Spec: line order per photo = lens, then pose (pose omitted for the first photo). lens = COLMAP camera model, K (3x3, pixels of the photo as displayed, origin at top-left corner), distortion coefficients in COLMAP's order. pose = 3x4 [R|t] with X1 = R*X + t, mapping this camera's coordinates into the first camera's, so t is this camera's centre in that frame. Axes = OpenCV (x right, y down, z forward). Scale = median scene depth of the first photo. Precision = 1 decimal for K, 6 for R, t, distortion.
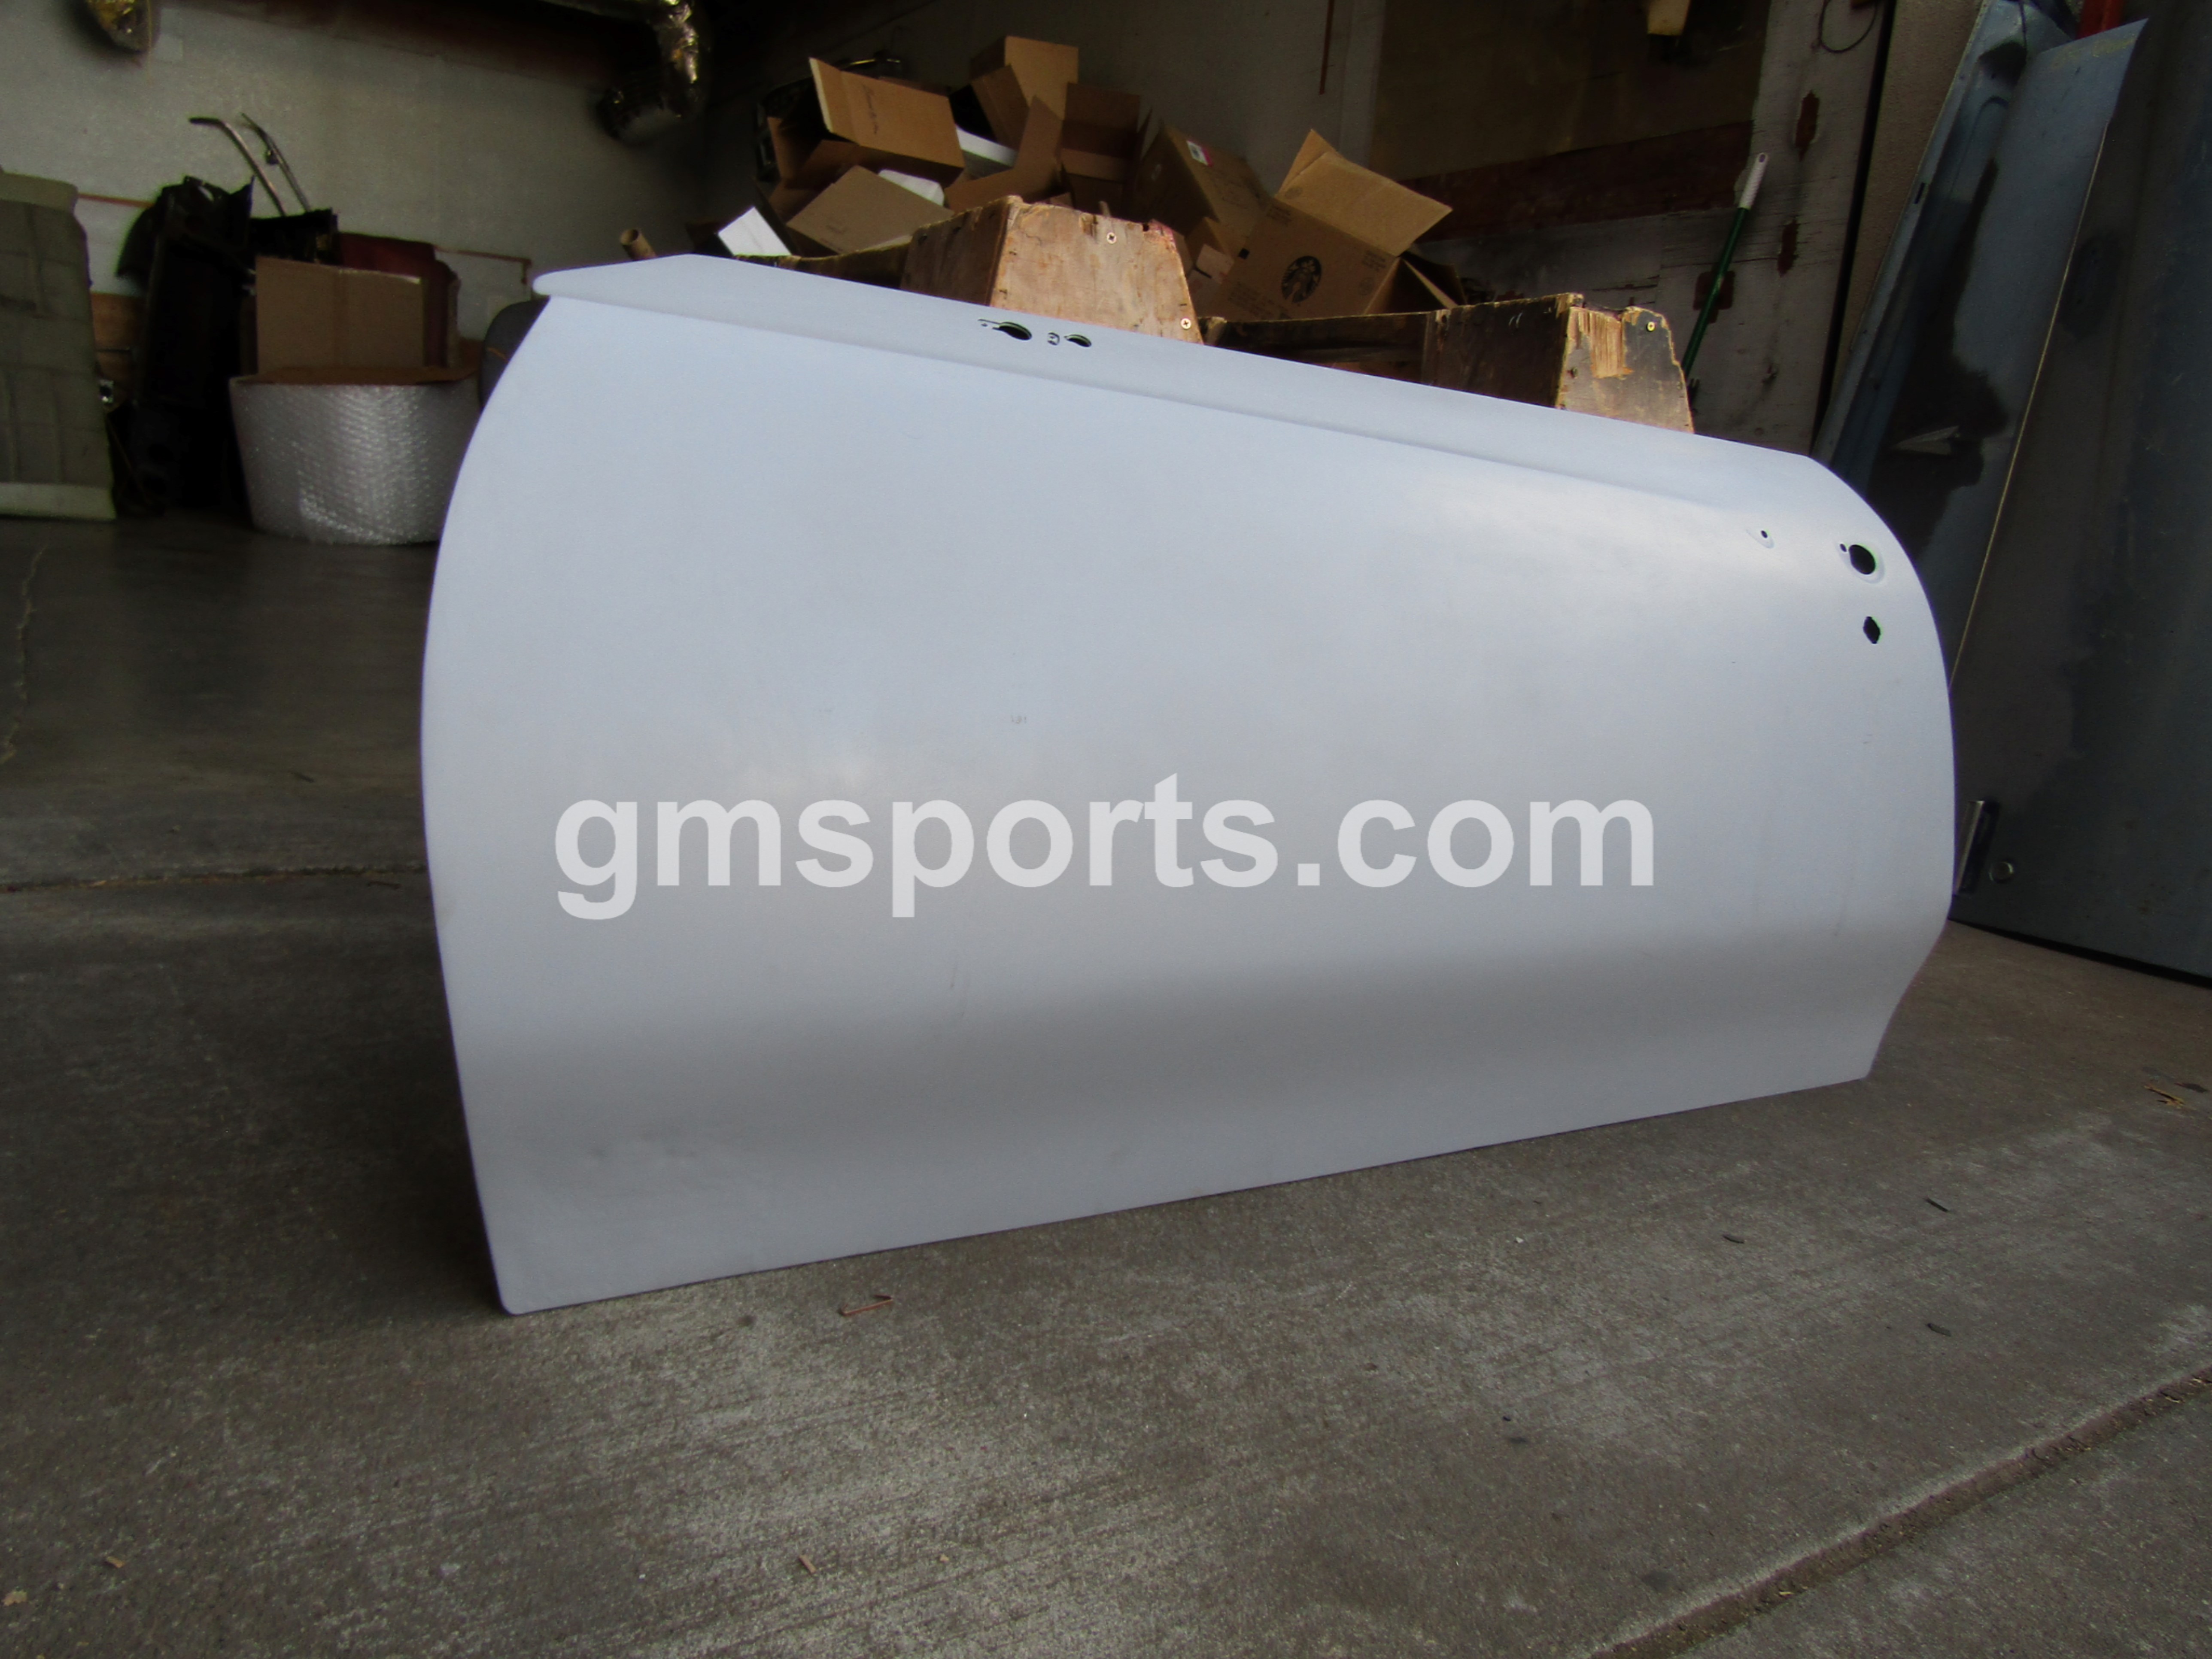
lens RADIAL K [[1559.2, 0, 1102.2], [0, 1559.2, 847.6], [0, 0, 1]] dist [-0.003114, -0.004499]
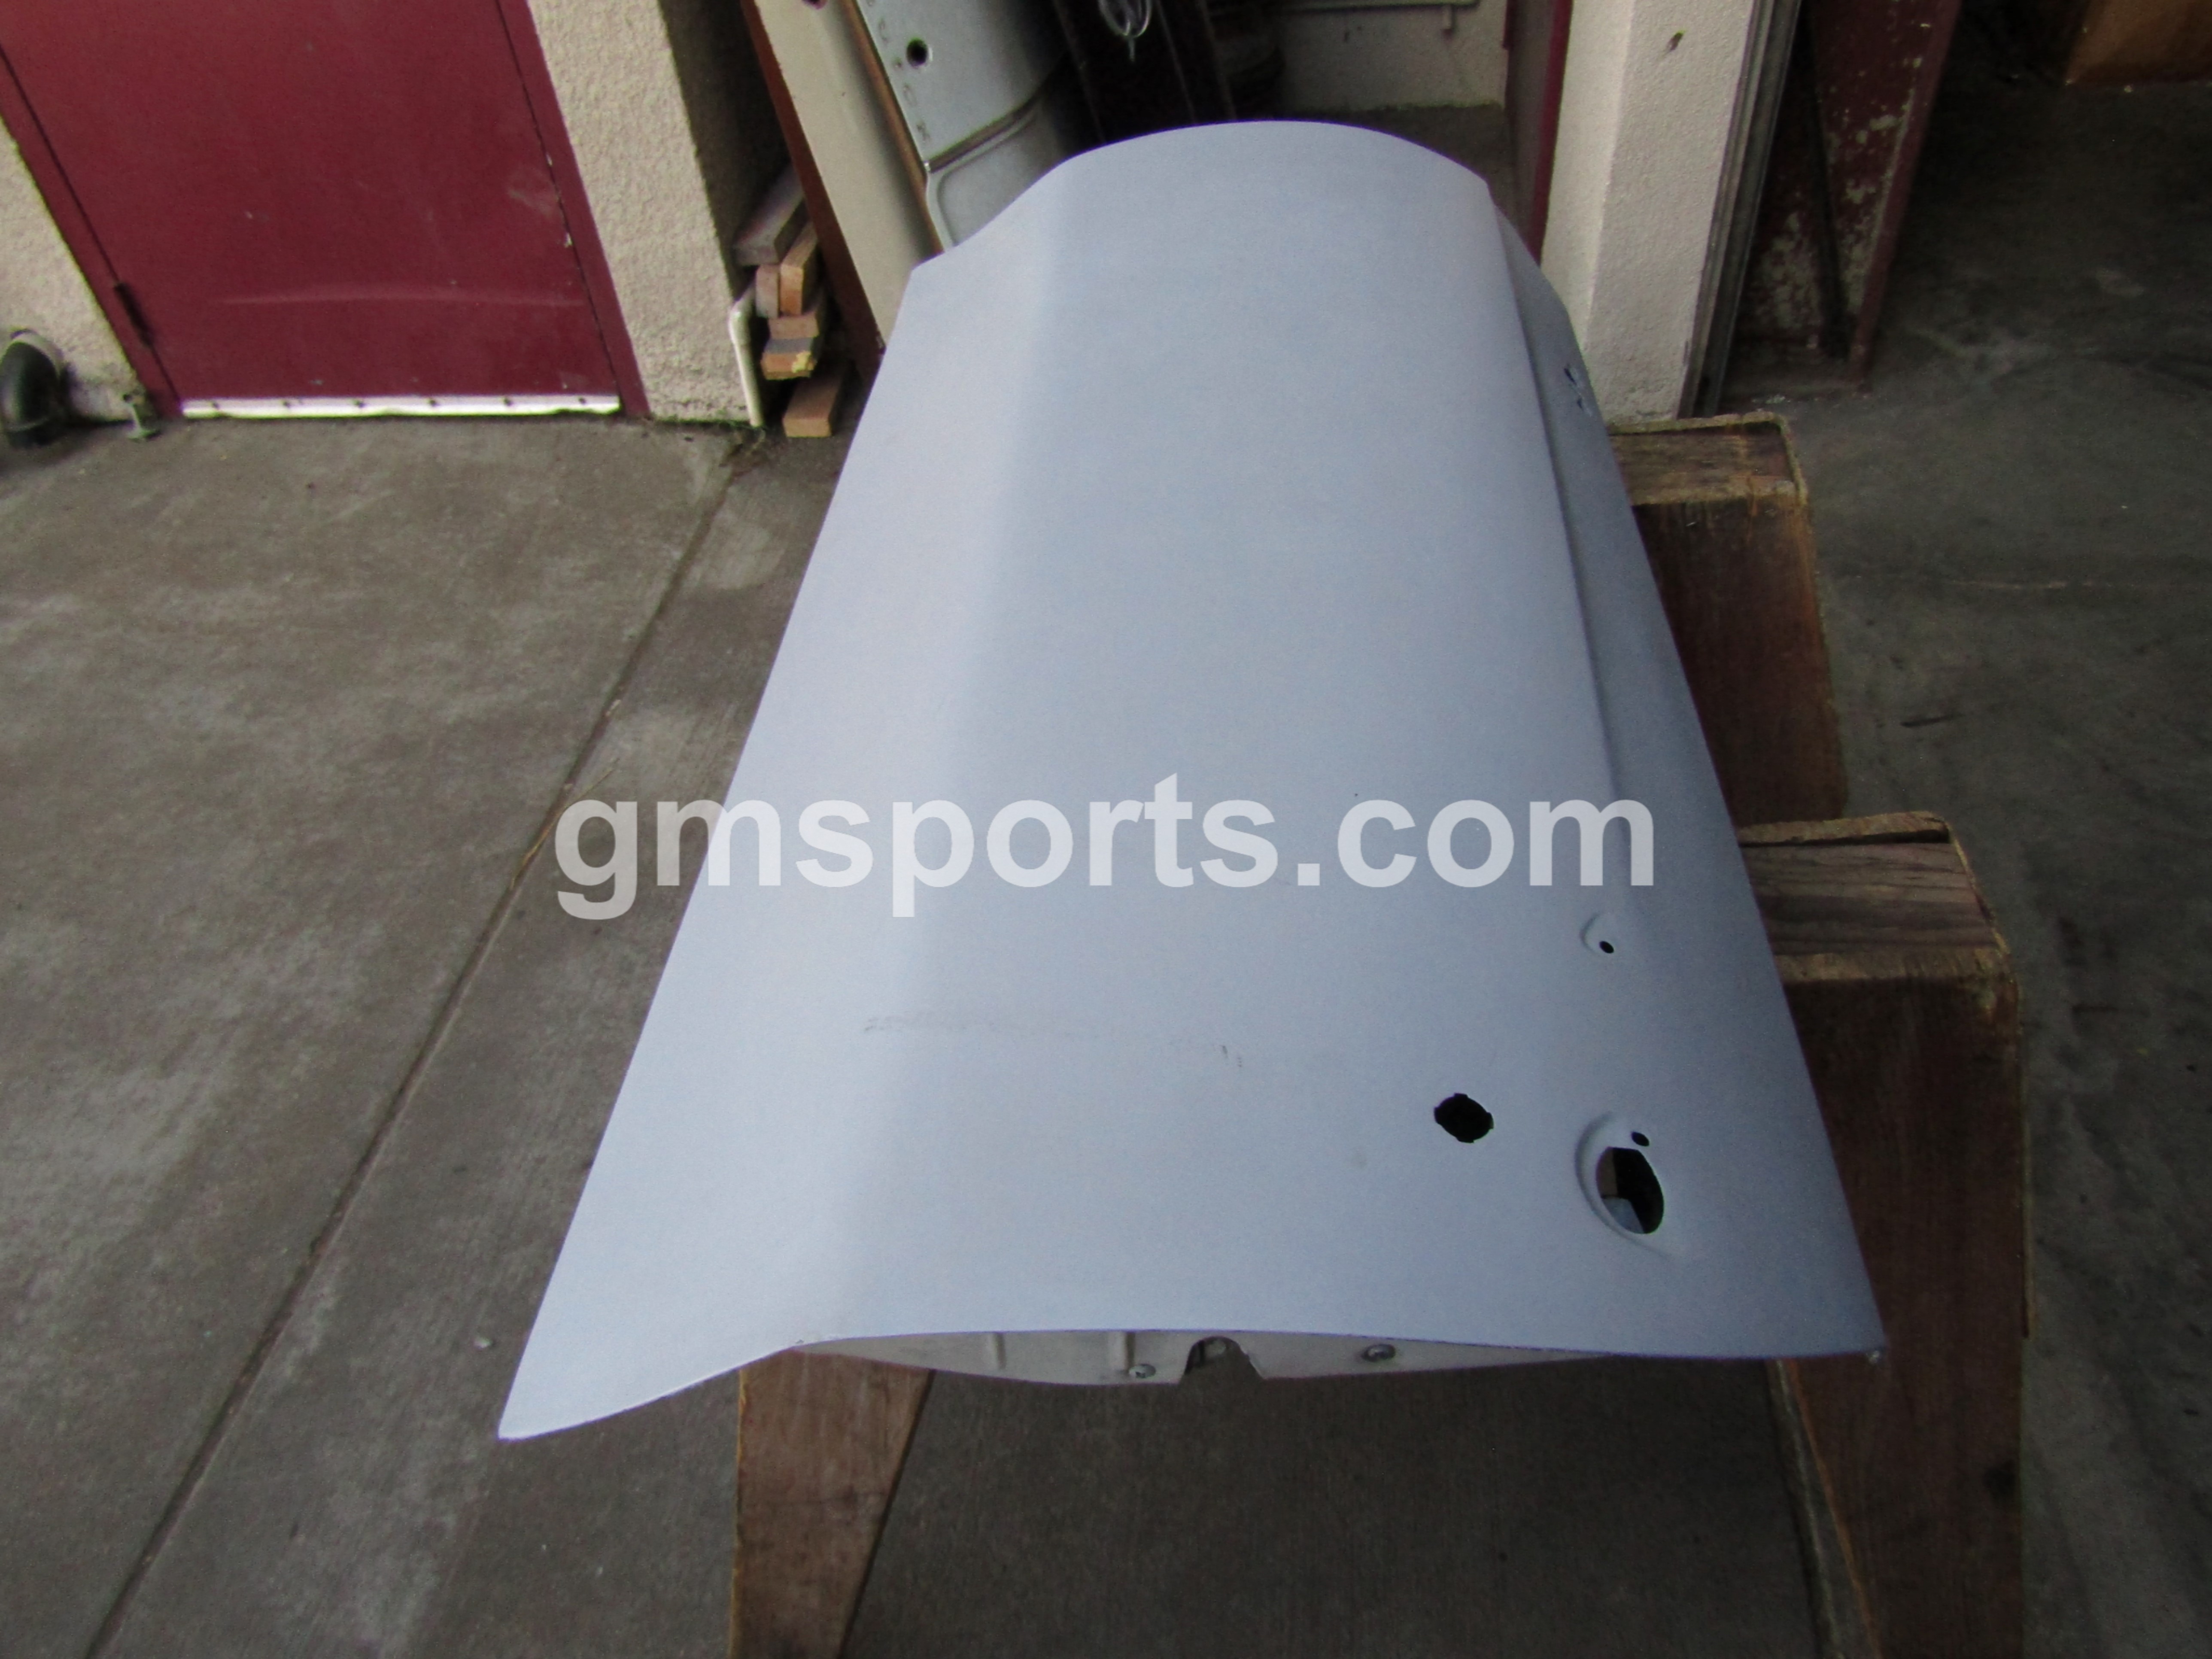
lens RADIAL K [[1559.2, 0, 1111.1], [0, 1559.2, 829.5], [0, 0, 1]] dist [-0.003114, -0.004499]
pose [[-0.620303, 0.492349, -0.610587, 1.000264], [-0.166588, 0.677994, 0.715941, -1.336929], [0.766468, 0.545817, -0.338542, 2.017927]]
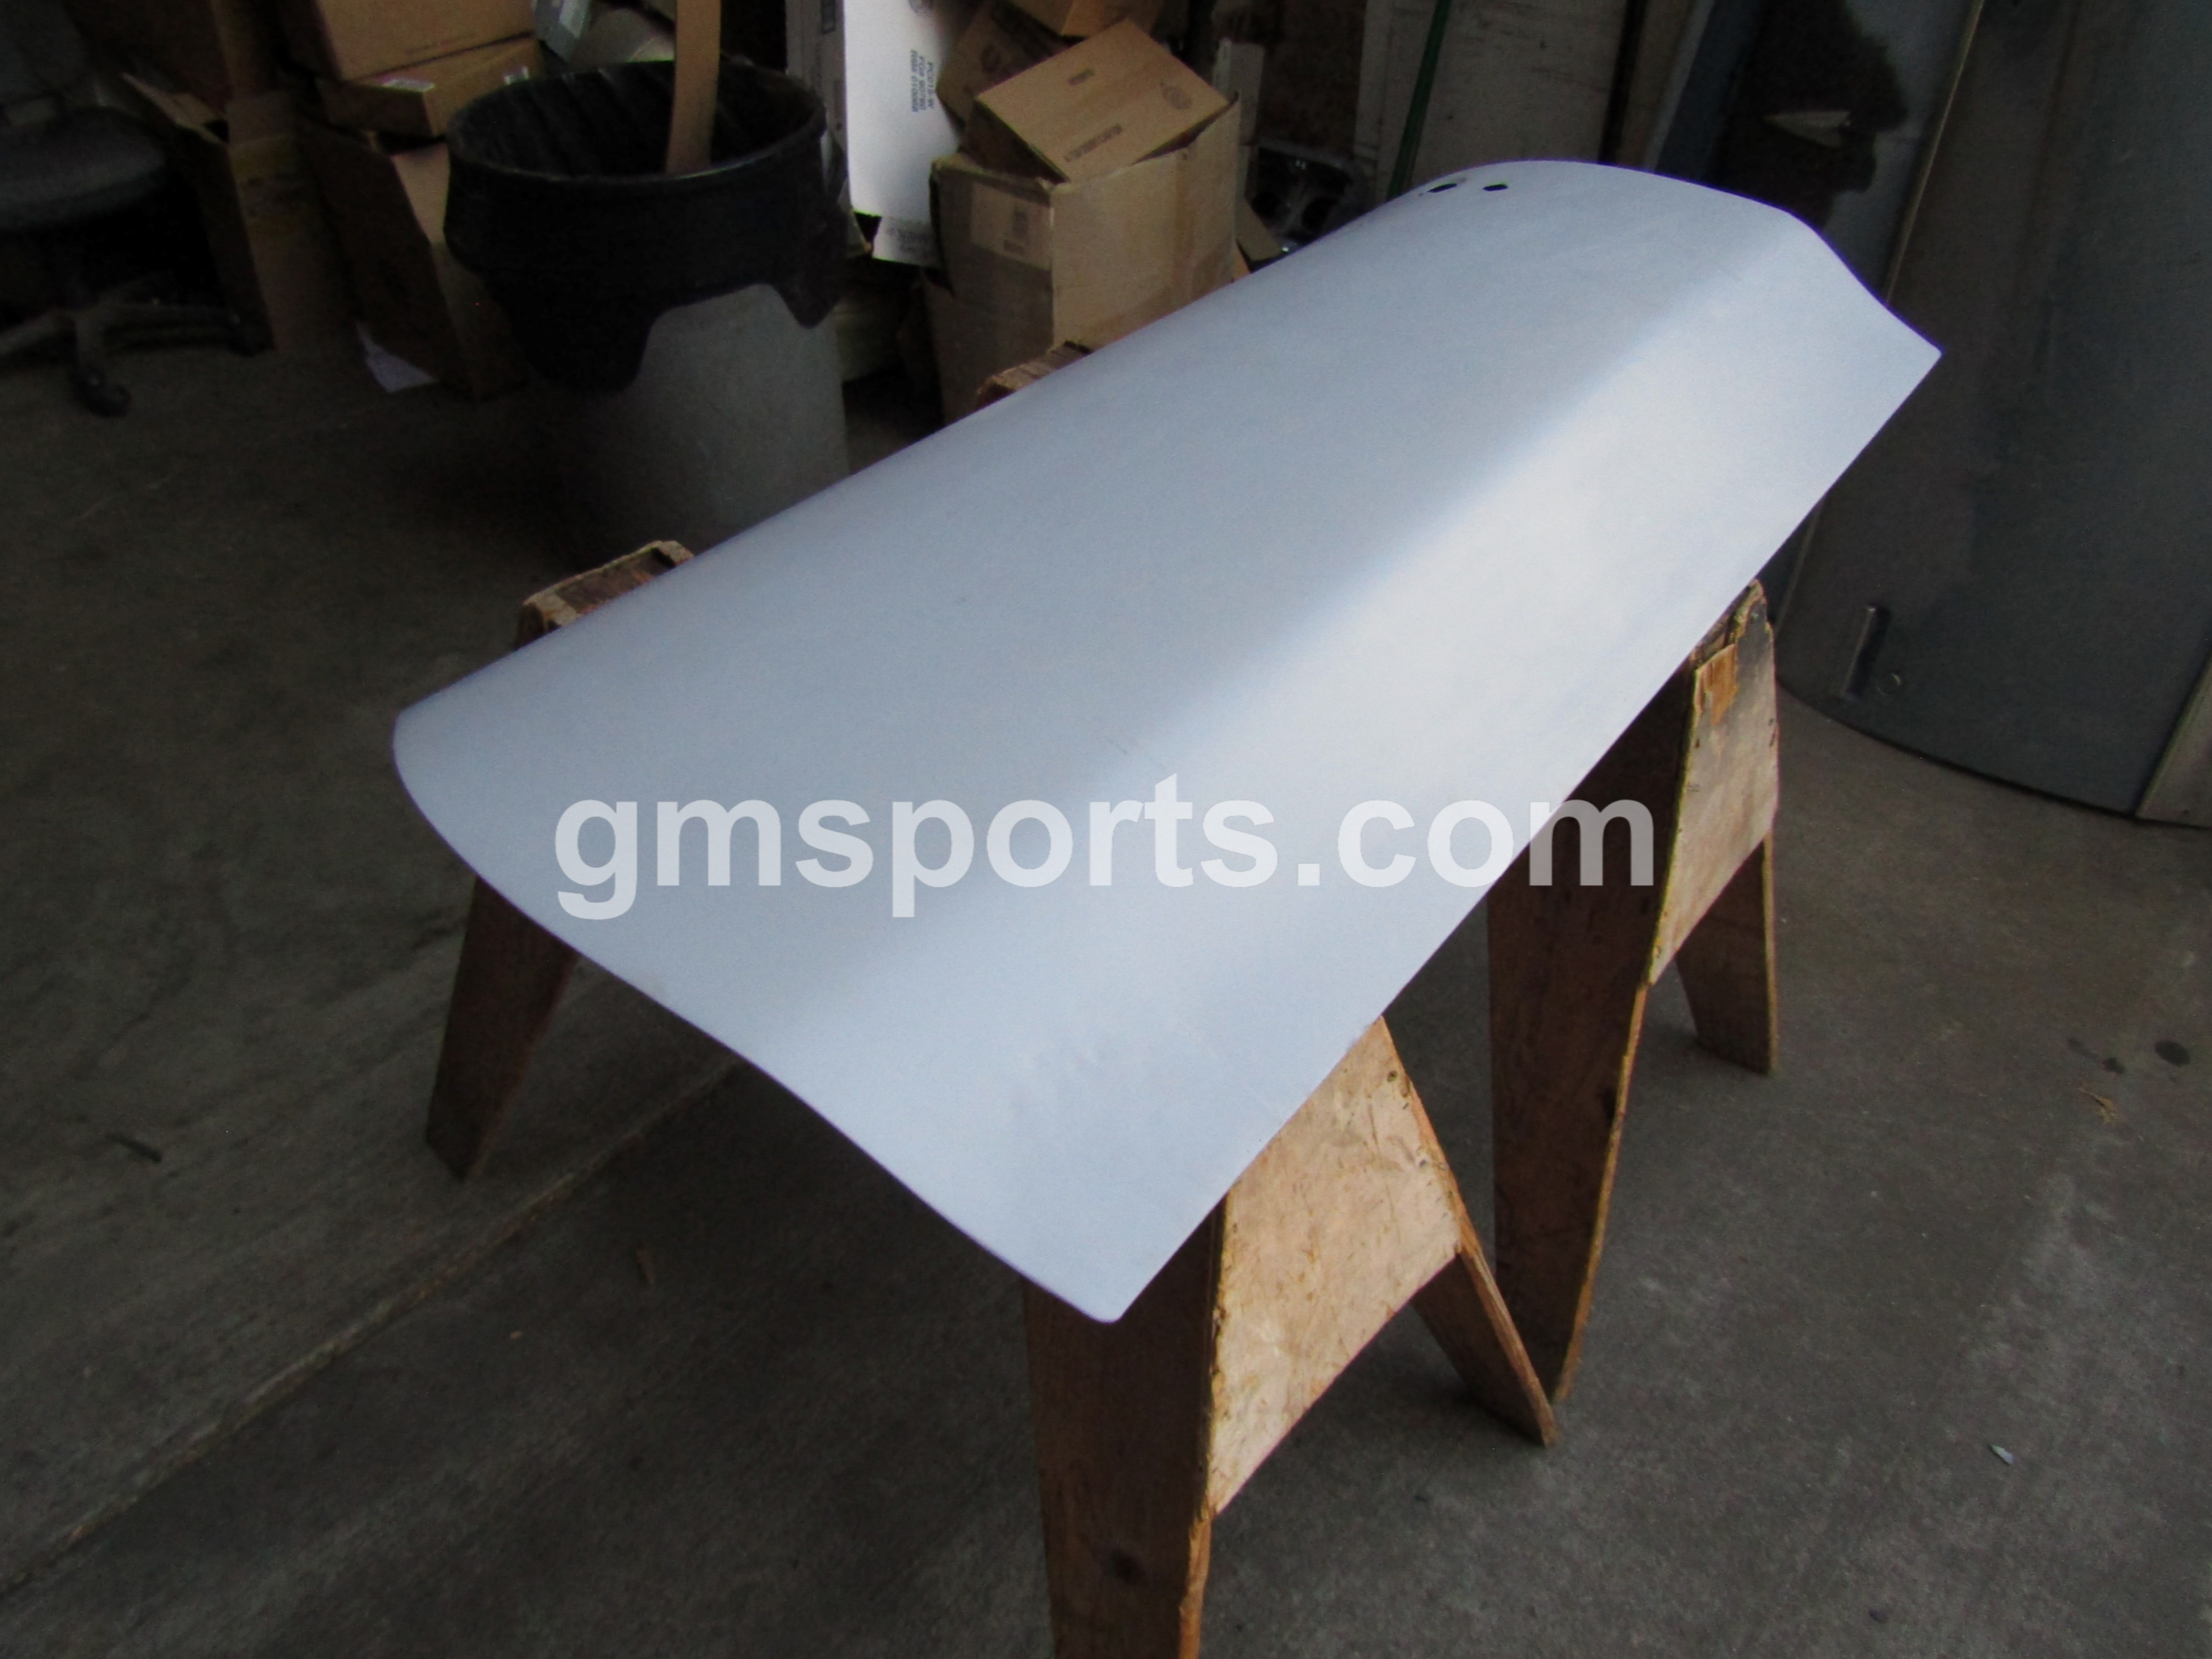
lens RADIAL K [[1559.2, 0, 1103.3], [0, 1559.2, 854.9], [0, 0, 1]] dist [-0.003114, -0.004499]
pose [[0.952727, -0.265602, 0.147537, -0.202711], [0.159080, 0.849786, 0.502550, -1.076746], [-0.258853, -0.455323, 0.851866, 0.481496]]
